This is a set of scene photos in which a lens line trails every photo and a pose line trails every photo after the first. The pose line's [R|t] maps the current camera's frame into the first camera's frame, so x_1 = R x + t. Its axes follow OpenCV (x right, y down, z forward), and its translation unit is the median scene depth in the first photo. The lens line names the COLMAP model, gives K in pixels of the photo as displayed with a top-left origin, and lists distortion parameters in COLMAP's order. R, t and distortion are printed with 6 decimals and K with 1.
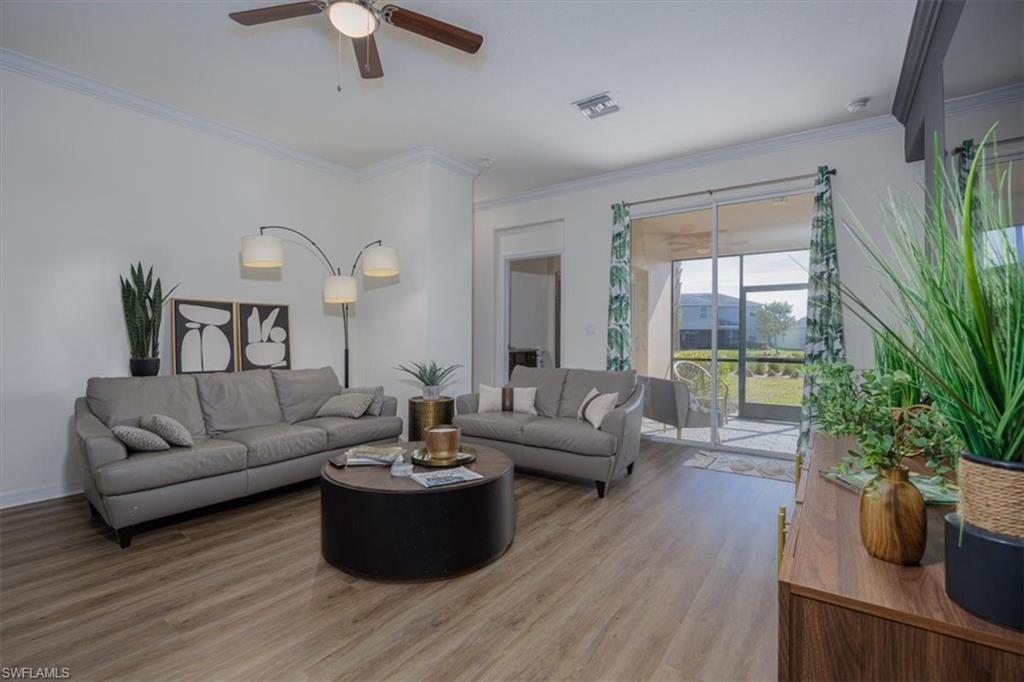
lens RADIAL K [[463.6, 0, 514.6], [0, 463.6, 340.0], [0, 0, 1]] dist [-0.011641, 0.000598]
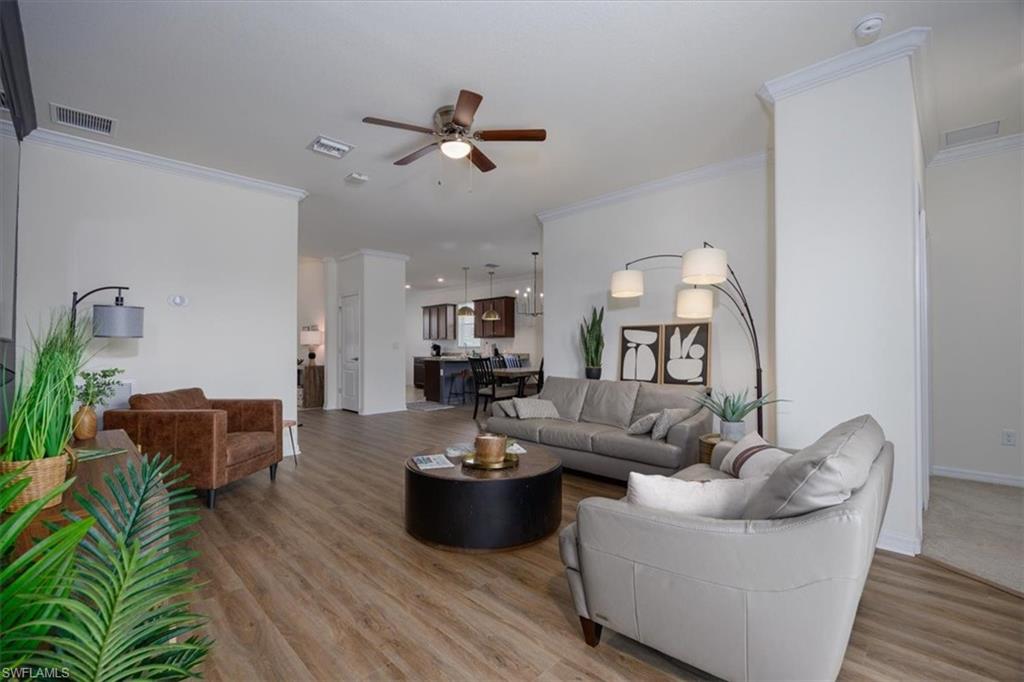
lens RADIAL K [[463.6, 0, 511.5], [0, 463.6, 349.7], [0, 0, 1]] dist [-0.011641, 0.000598]
pose [[-0.192116, -0.004037, -0.981364, 0.647510], [-0.004297, 0.999985, -0.003273, -0.011467], [0.981363, 0.003588, -0.192131, 0.865330]]
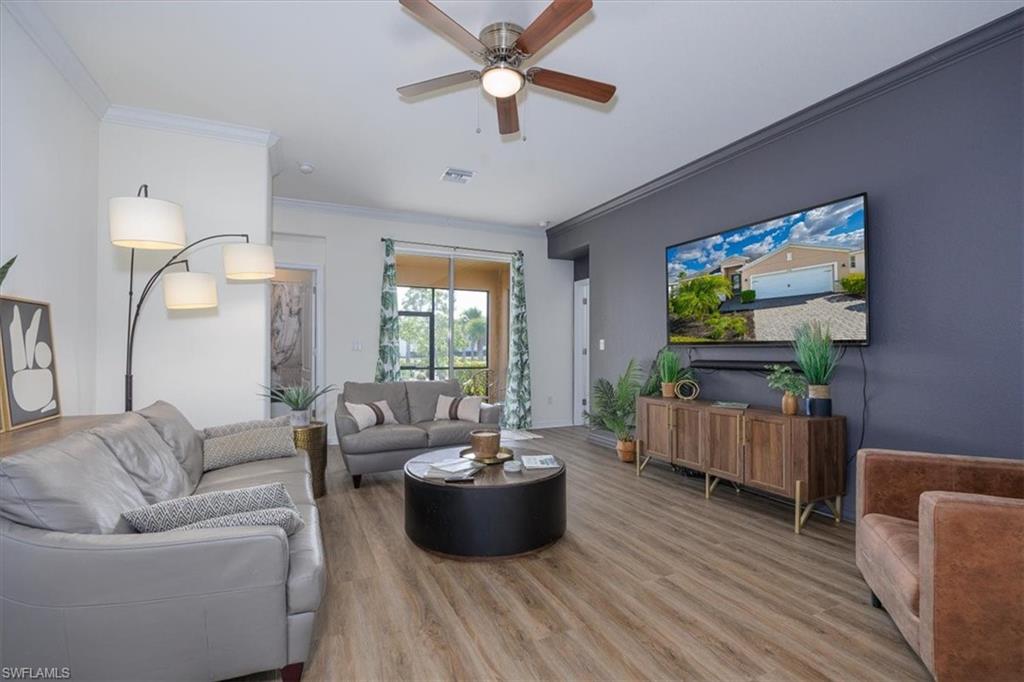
lens RADIAL K [[427.3, 0, 509.5], [0, 427.3, 348.8], [0, 0, 1]] dist [0.000248, 0.000252]
pose [[0.502872, -0.001828, 0.864359, -0.741516], [0.006592, 0.999977, -0.001720, -0.016212], [-0.864336, 0.006562, 0.502872, 0.264481]]
